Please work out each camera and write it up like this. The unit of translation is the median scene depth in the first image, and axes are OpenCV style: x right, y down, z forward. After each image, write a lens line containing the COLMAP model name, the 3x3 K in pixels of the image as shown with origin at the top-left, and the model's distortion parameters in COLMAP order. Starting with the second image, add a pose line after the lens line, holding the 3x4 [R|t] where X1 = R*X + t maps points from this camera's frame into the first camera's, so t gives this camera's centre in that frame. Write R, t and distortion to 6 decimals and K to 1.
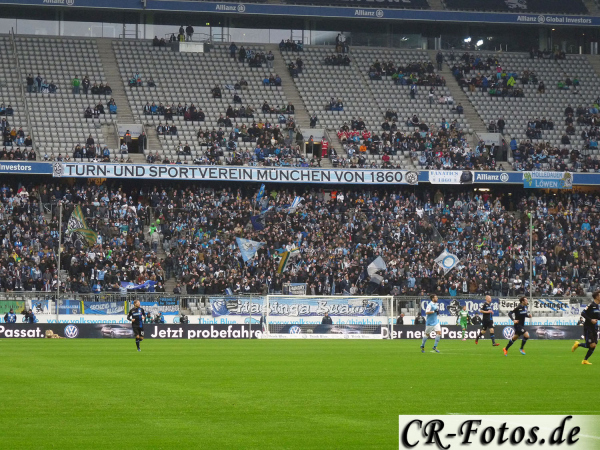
lens RADIAL K [[1883.8, 0, 300.0], [0, 1883.8, 225.0], [0, 0, 1]] dist [0.094104, -0.716100]
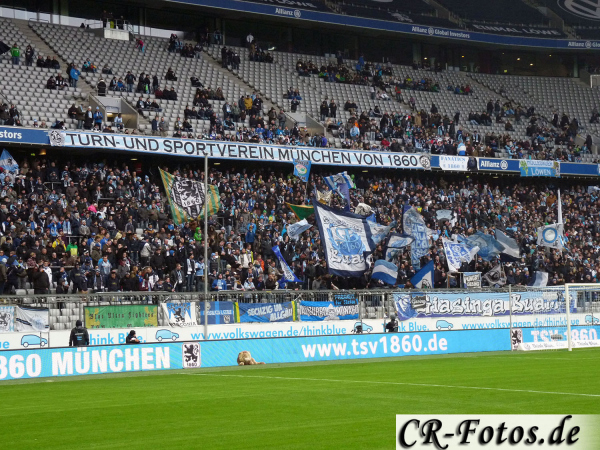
lens RADIAL K [[1119.7, 0, 300.0], [0, 1119.7, 225.0], [0, 0, 1]] dist [0.119964, 0.064502]
pose [[0.941314, -0.006137, 0.337478, -0.185074], [0.017649, 0.999362, -0.031057, 0.021381], [-0.337072, 0.035191, 0.940821, 0.518450]]
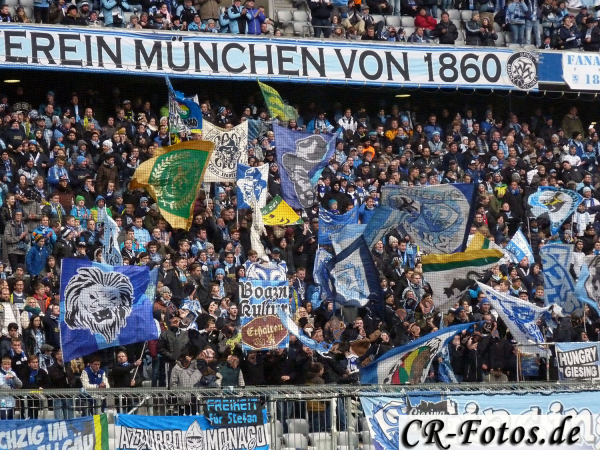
lens RADIAL K [[3018.0, 0, 300.0], [0, 3018.0, 225.0], [0, 0, 1]] dist [0.018921, -9.760084]
pose [[0.946870, -0.014867, 0.321272, -0.167924], [0.029042, 0.998802, -0.039374, 0.025725], [-0.320302, 0.046612, 0.946168, 0.482873]]
